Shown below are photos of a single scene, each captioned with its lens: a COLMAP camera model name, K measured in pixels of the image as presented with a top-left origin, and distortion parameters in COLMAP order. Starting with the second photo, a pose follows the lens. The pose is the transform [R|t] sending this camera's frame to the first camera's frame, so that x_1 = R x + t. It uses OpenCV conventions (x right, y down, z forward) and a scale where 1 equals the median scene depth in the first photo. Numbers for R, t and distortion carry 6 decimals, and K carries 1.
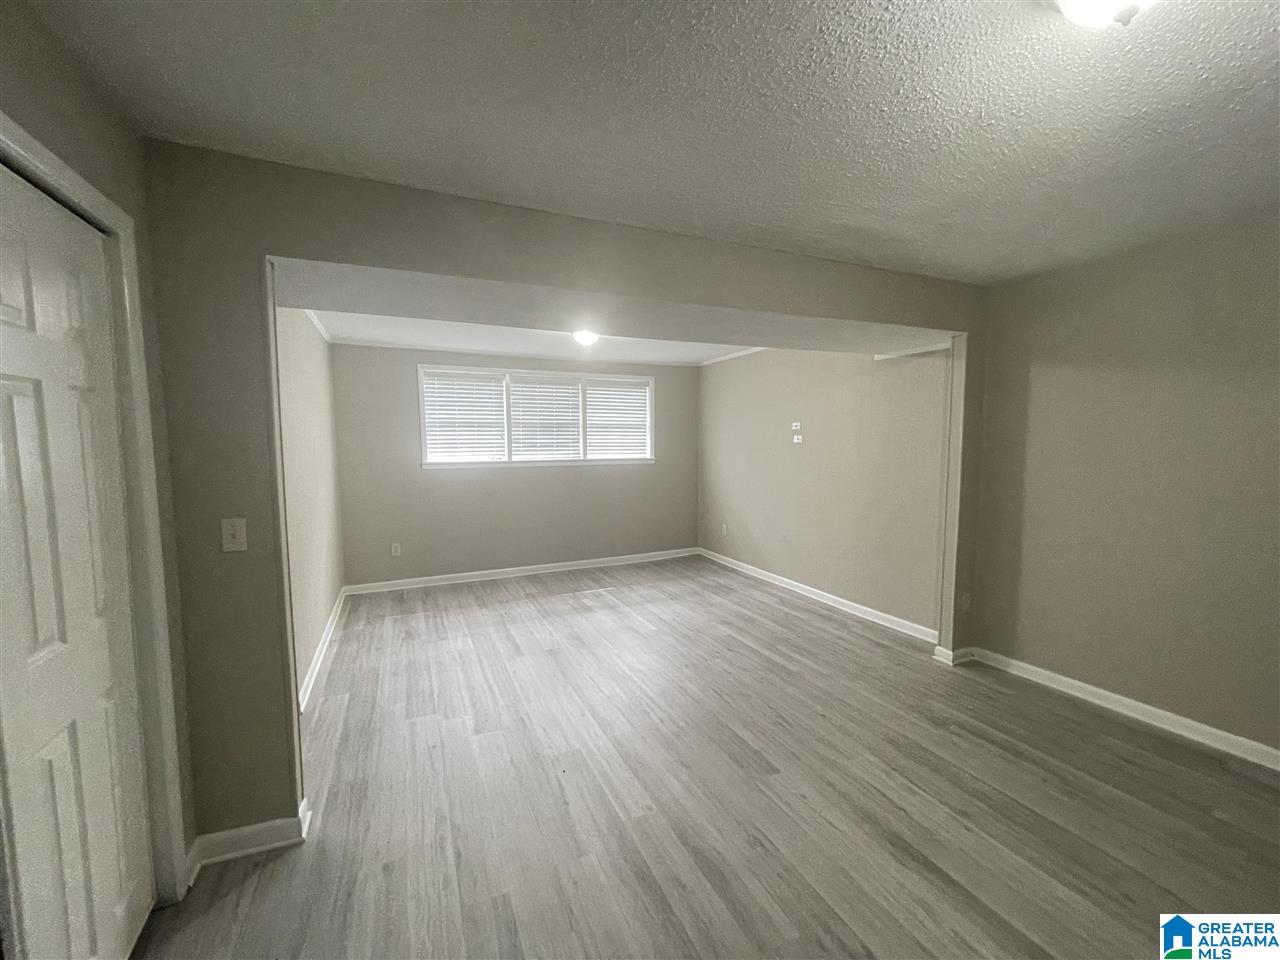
lens RADIAL K [[517.1, 0, 633.5], [0, 517.1, 482.1], [0, 0, 1]] dist [-0.001158, -0.000032]
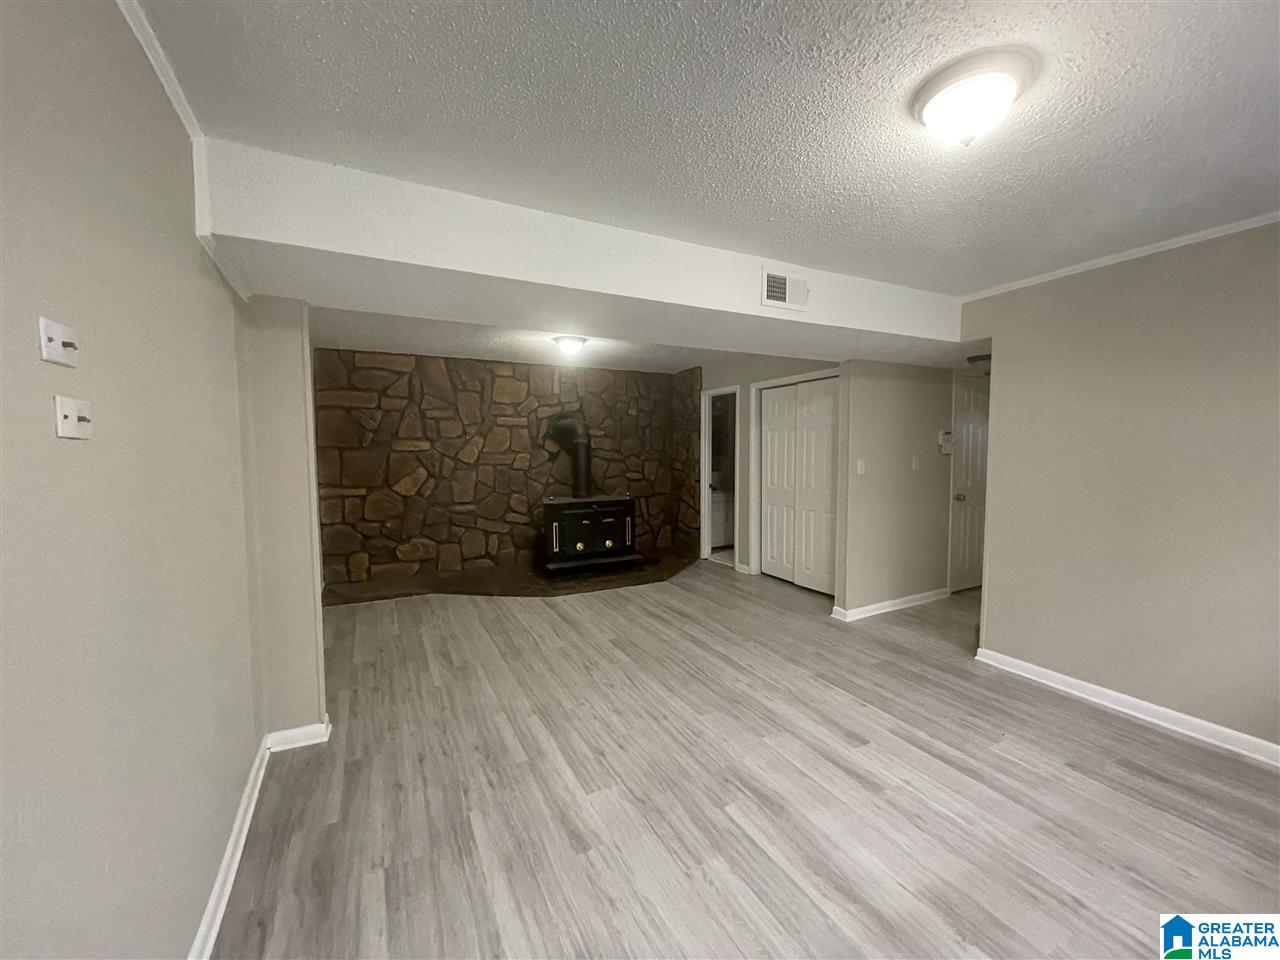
lens RADIAL K [[517.1, 0, 633.5], [0, 517.1, 482.1], [0, 0, 1]] dist [-0.001158, -0.000032]
pose [[-0.998833, 0.012599, -0.046629, 0.174502], [0.005733, 0.989480, 0.144558, -0.116913], [0.047960, 0.144122, -0.988397, 1.635461]]
